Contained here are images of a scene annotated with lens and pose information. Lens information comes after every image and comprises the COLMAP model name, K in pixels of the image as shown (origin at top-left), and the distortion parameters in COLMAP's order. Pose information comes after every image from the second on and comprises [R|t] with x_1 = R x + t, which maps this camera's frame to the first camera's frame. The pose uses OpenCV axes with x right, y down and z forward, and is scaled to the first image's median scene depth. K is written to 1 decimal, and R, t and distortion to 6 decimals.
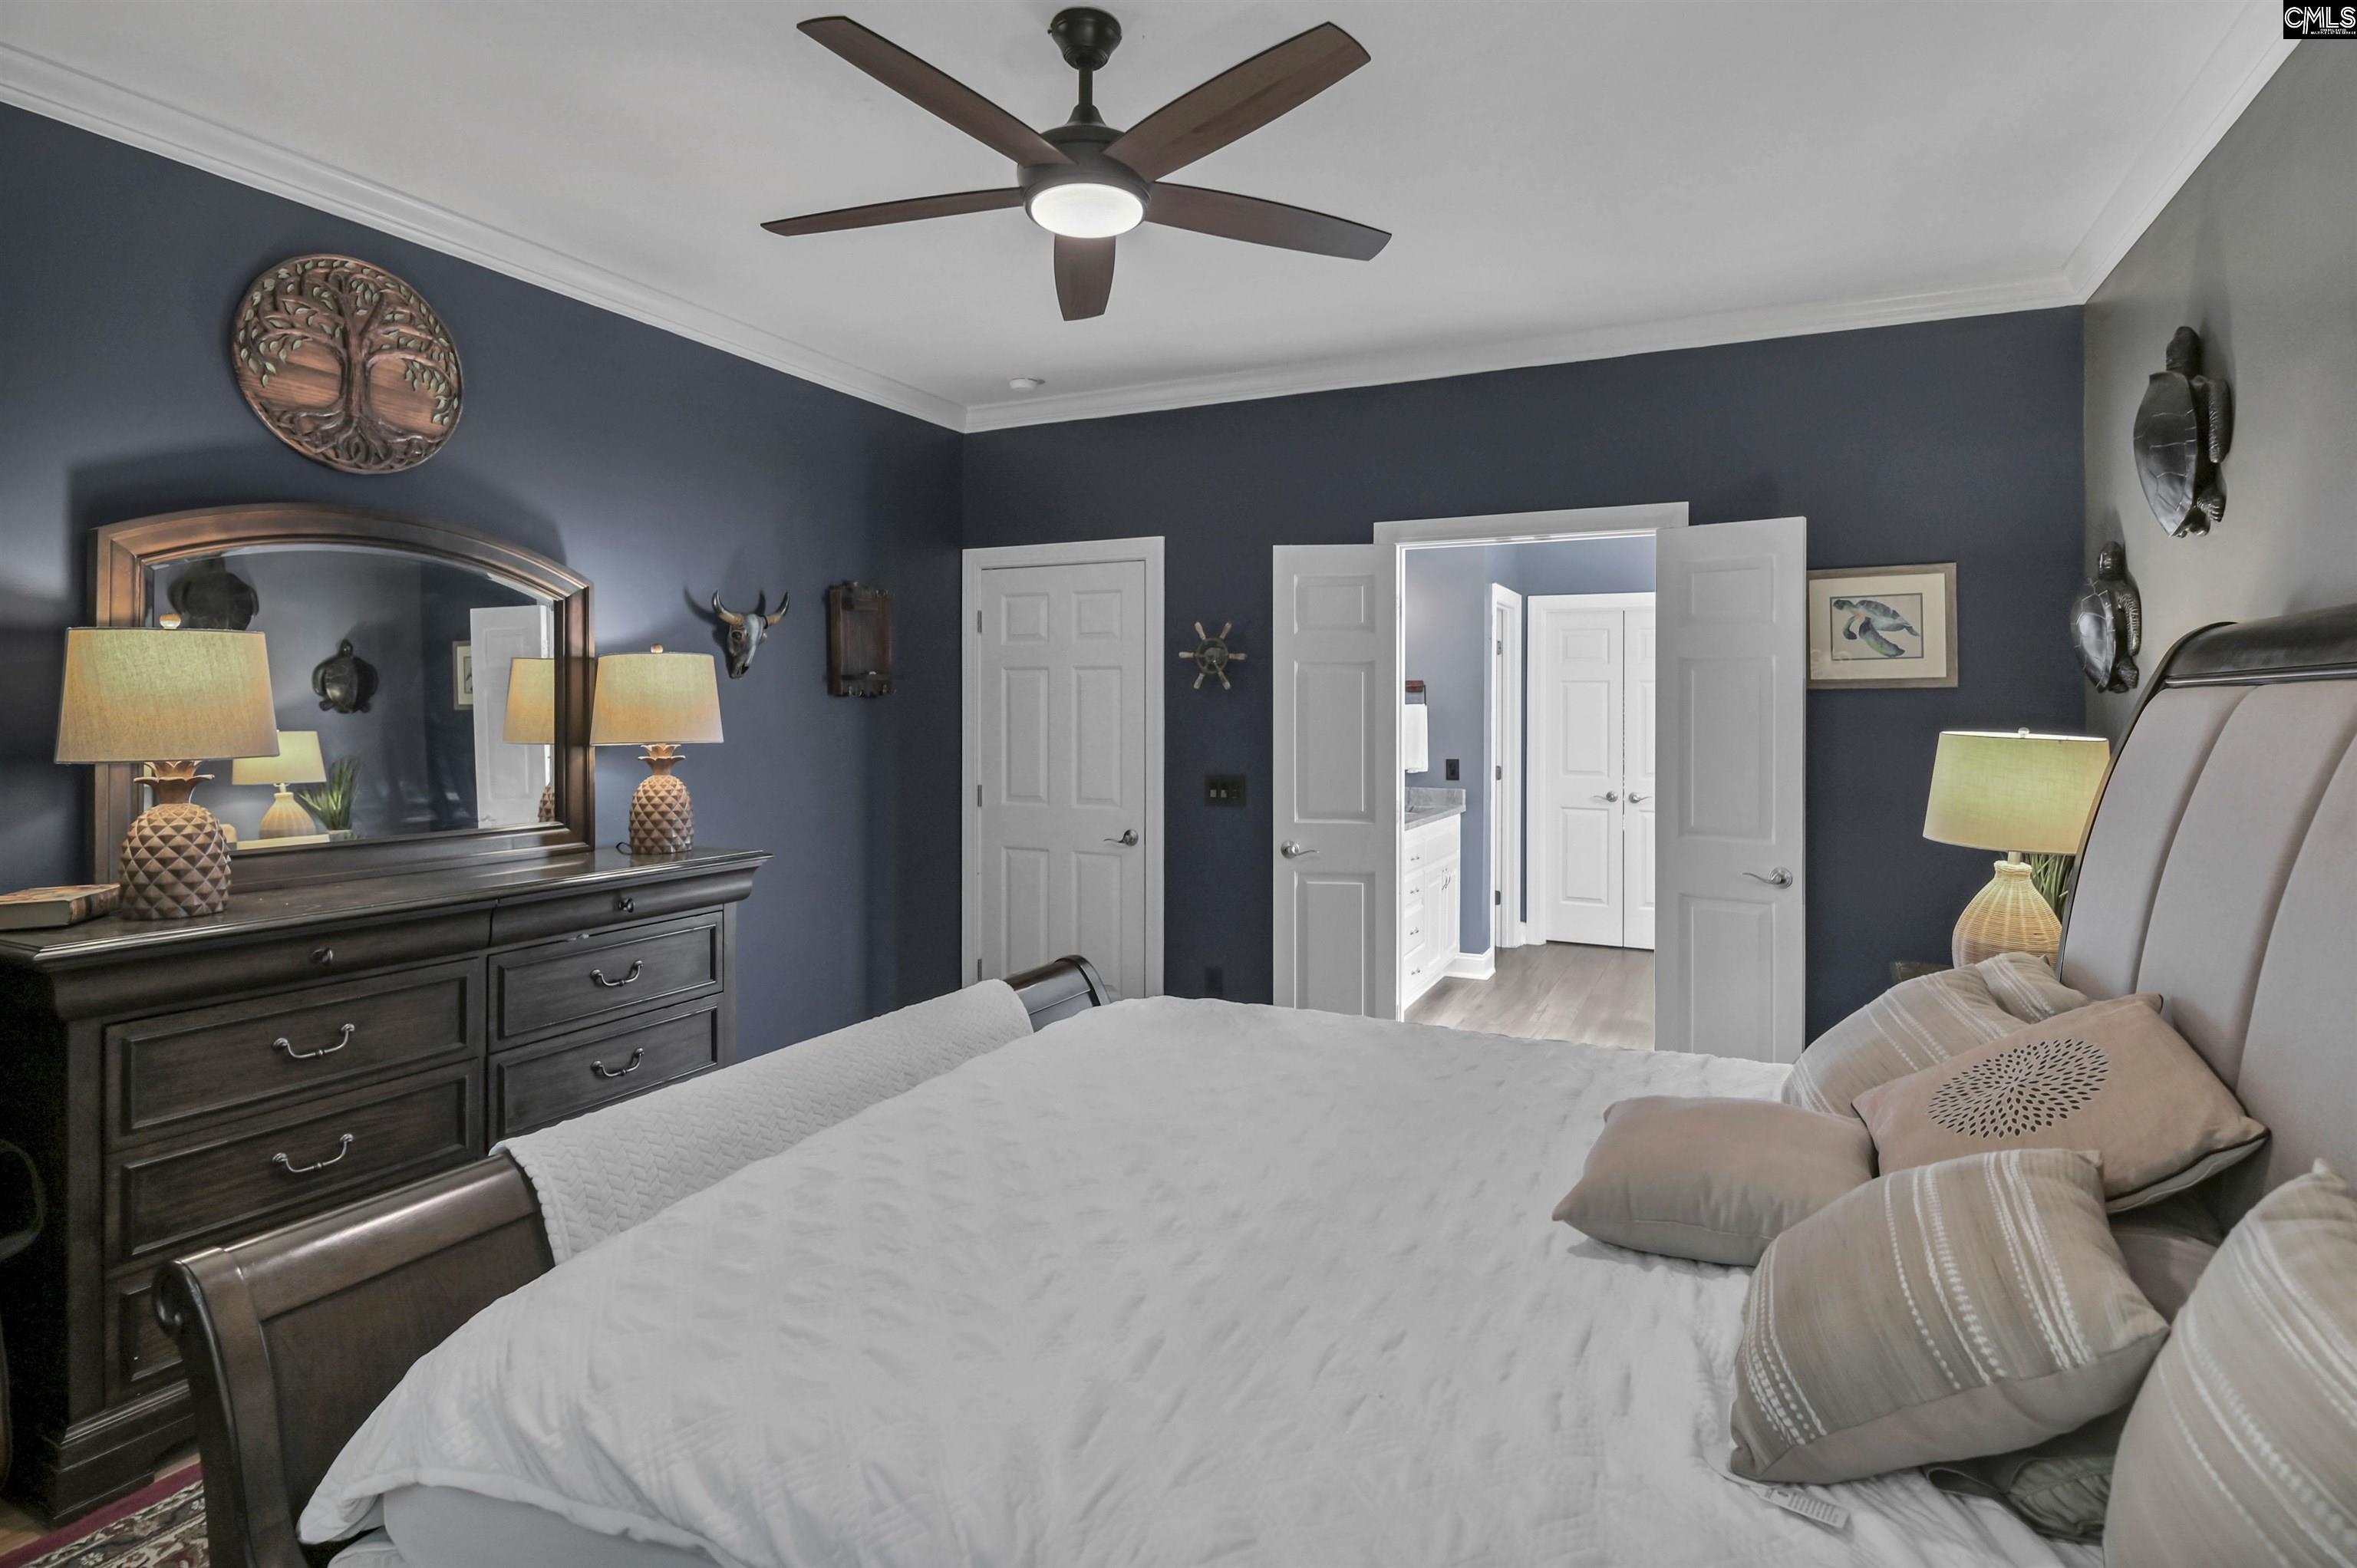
lens RADIAL K [[1228.4, 0, 1178.5], [0, 1228.4, 784.0], [0, 0, 1]] dist [0.002632, -0.008055]
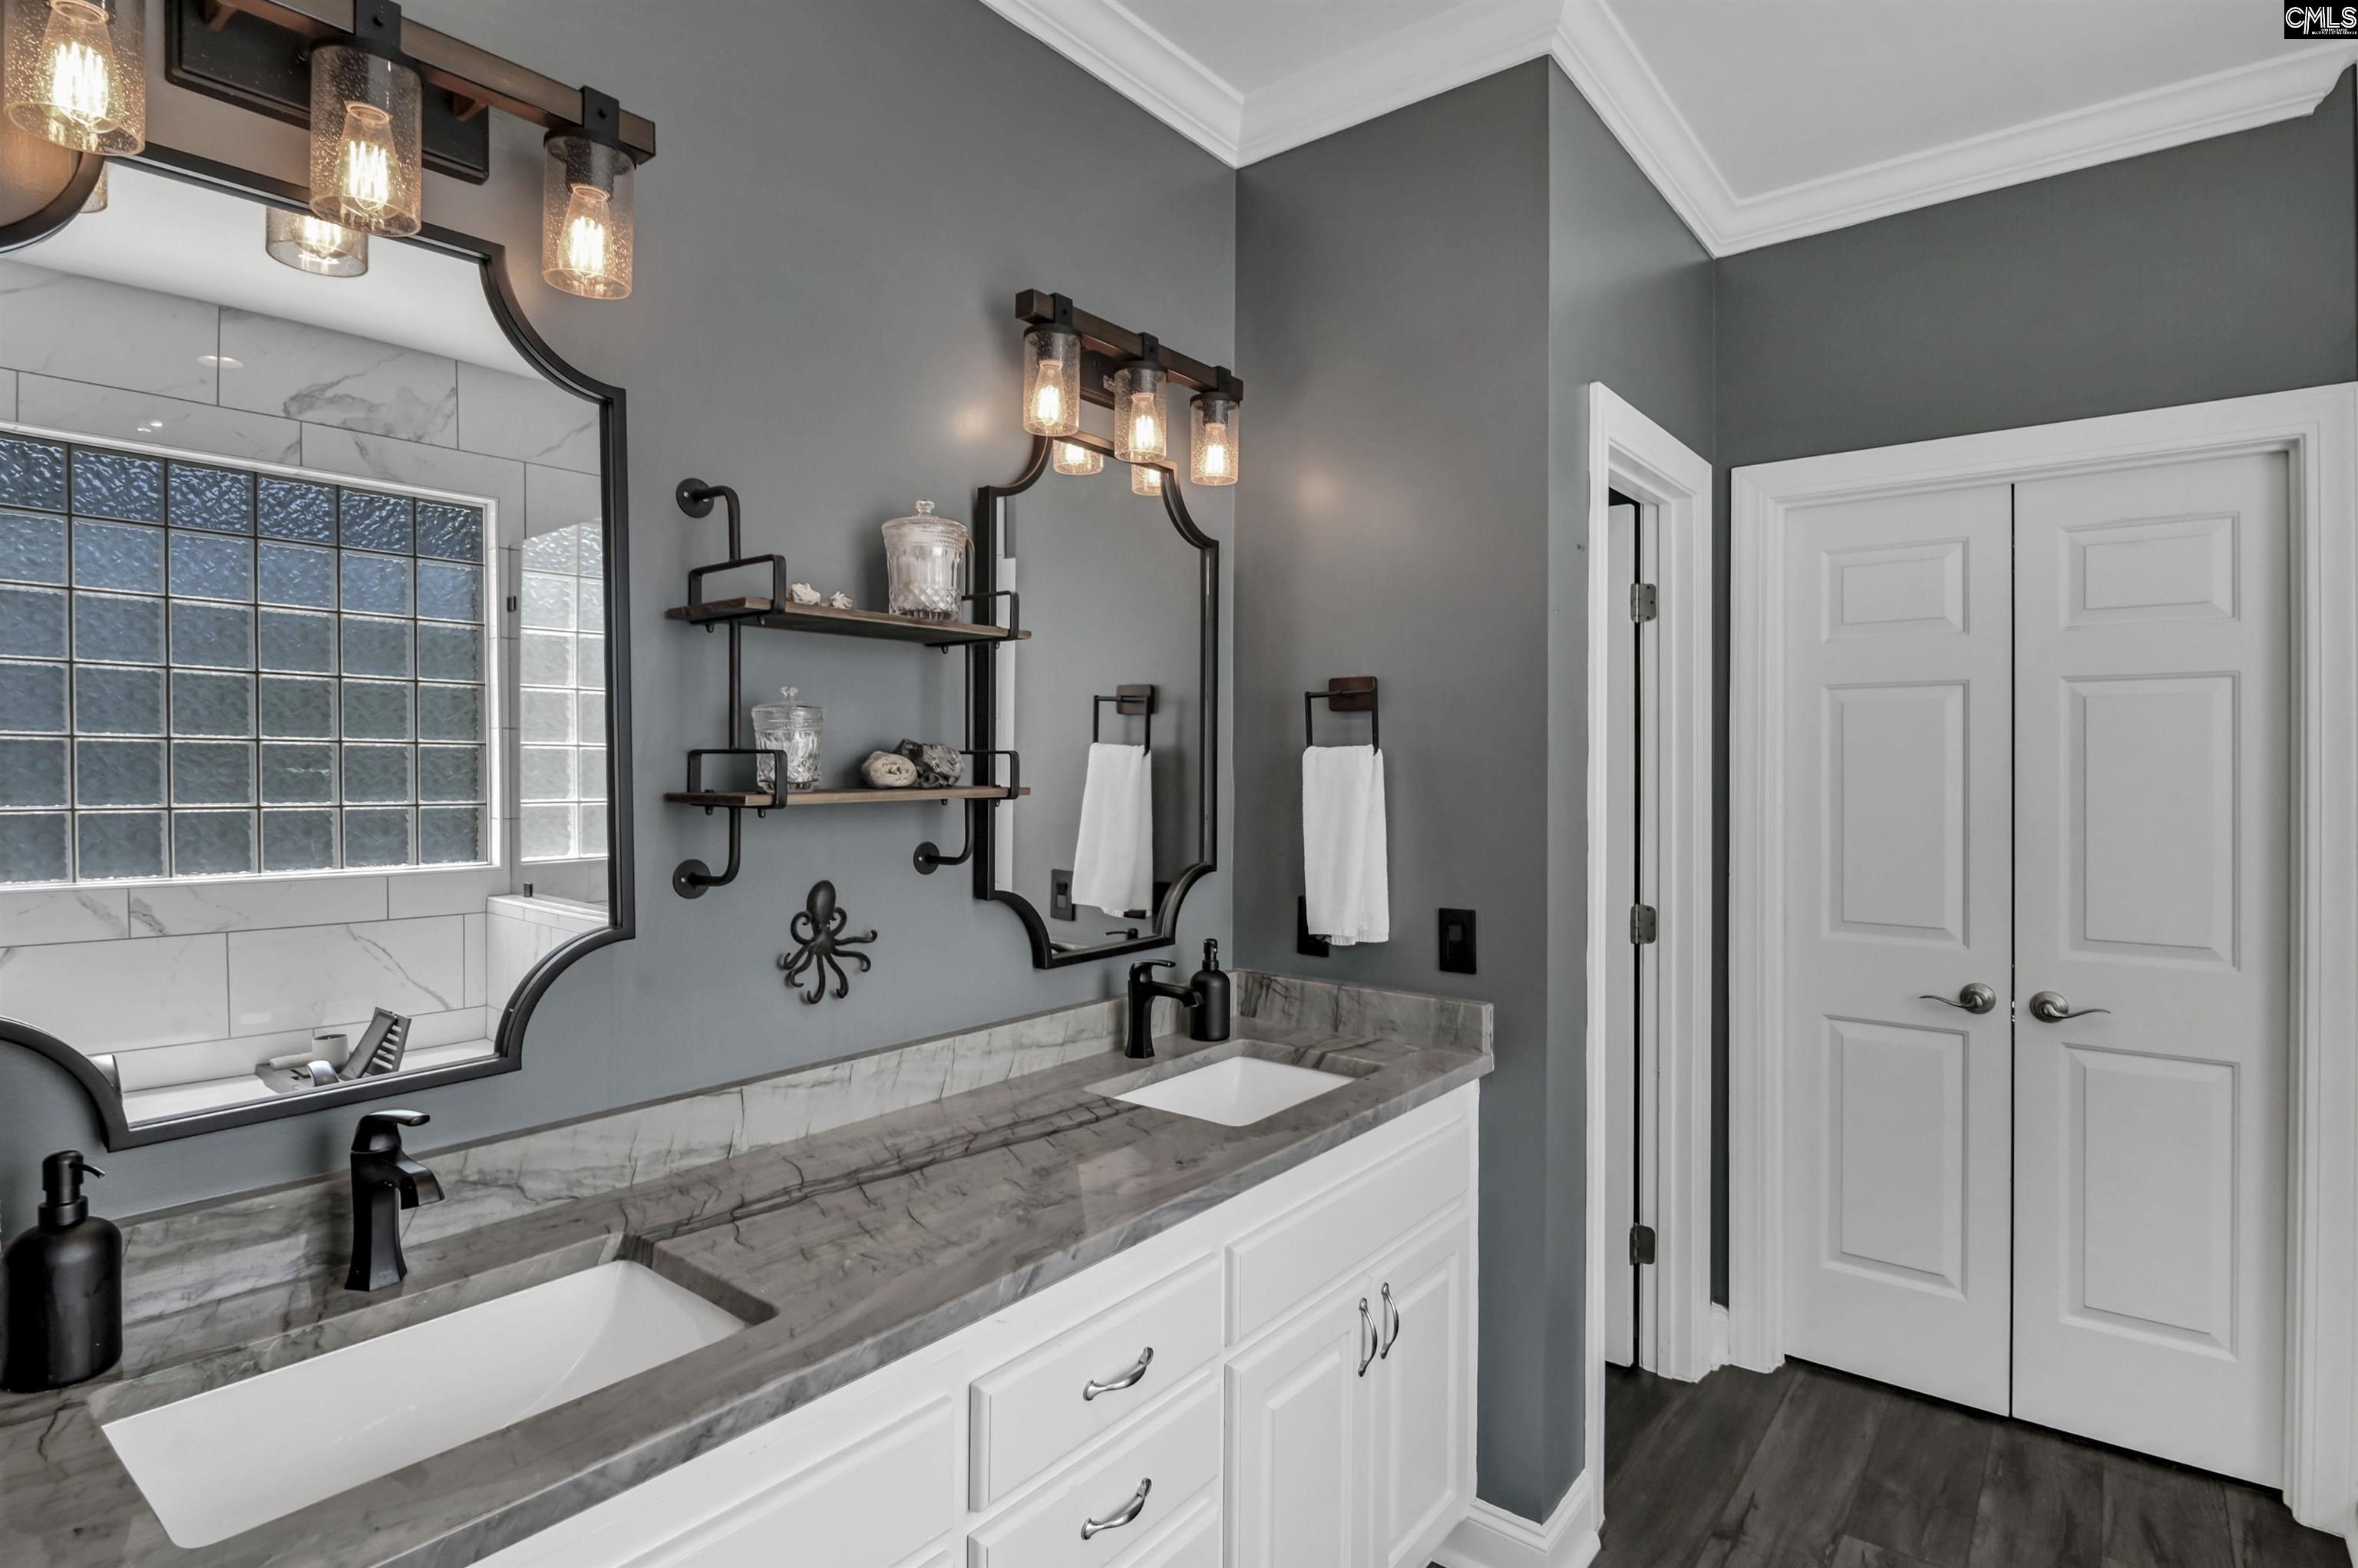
lens RADIAL K [[1187.6, 0, 1188.6], [0, 1187.6, 765.9], [0, 0, 1]] dist [0.003791, -0.007450]
pose [[0.975763, 0.004903, -0.218777, 0.214135], [-0.011500, 0.999517, -0.028887, -0.047686], [0.218530, 0.030703, 0.975347, 0.640477]]
